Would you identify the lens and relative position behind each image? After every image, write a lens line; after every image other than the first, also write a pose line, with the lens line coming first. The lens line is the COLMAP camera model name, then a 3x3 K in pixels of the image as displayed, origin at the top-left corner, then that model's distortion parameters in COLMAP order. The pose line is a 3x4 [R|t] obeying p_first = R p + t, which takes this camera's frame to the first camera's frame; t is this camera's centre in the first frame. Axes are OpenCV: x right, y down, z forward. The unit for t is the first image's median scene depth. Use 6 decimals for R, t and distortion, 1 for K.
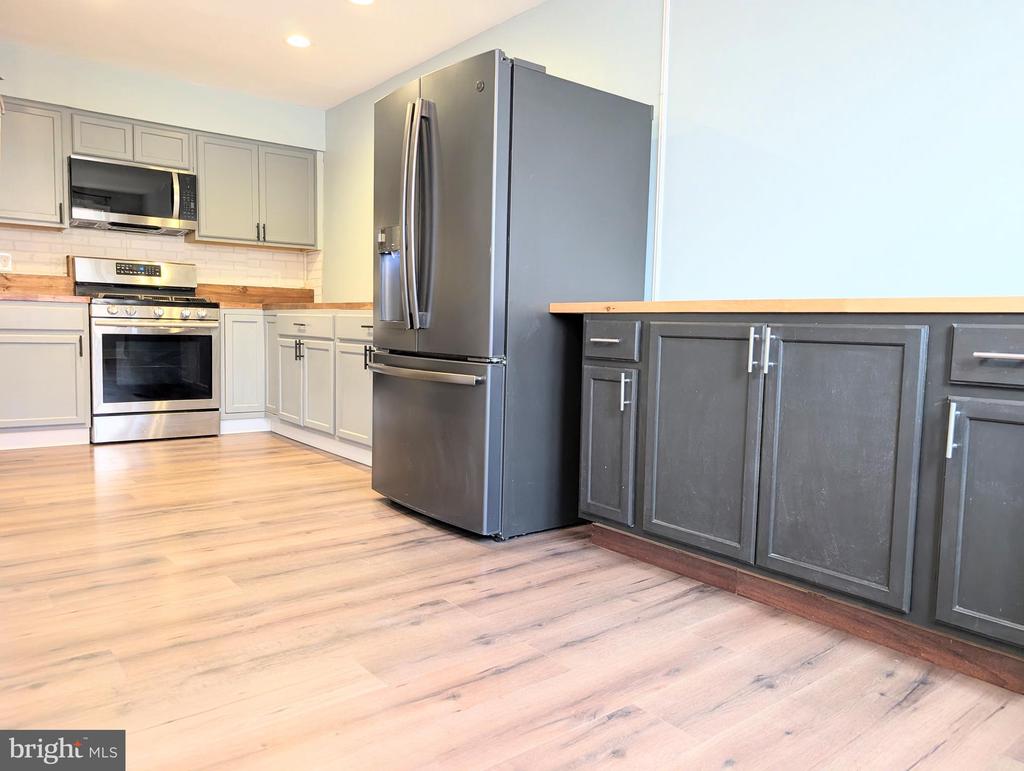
lens RADIAL K [[735.9, 0, 512.0], [0, 735.9, 385.5], [0, 0, 1]] dist [0.017397, -0.025172]
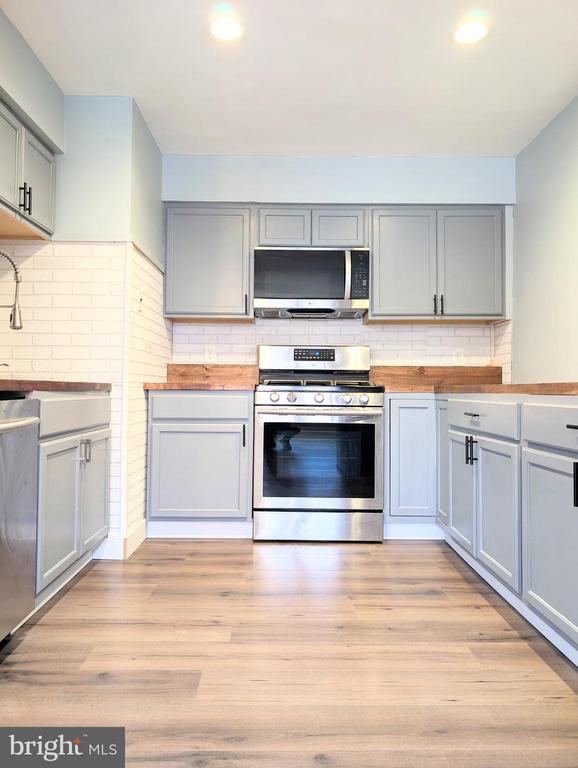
lens RADIAL K [[556.8, 0, 289.0], [0, 556.8, 384.0], [0, 0, 1]] dist [0.011478, -0.005455]
pose [[0.793859, -0.027103, -0.607498, -0.087445], [-0.038096, 0.994827, -0.094166, -0.048351], [0.606908, 0.097898, 0.788720, 0.409311]]
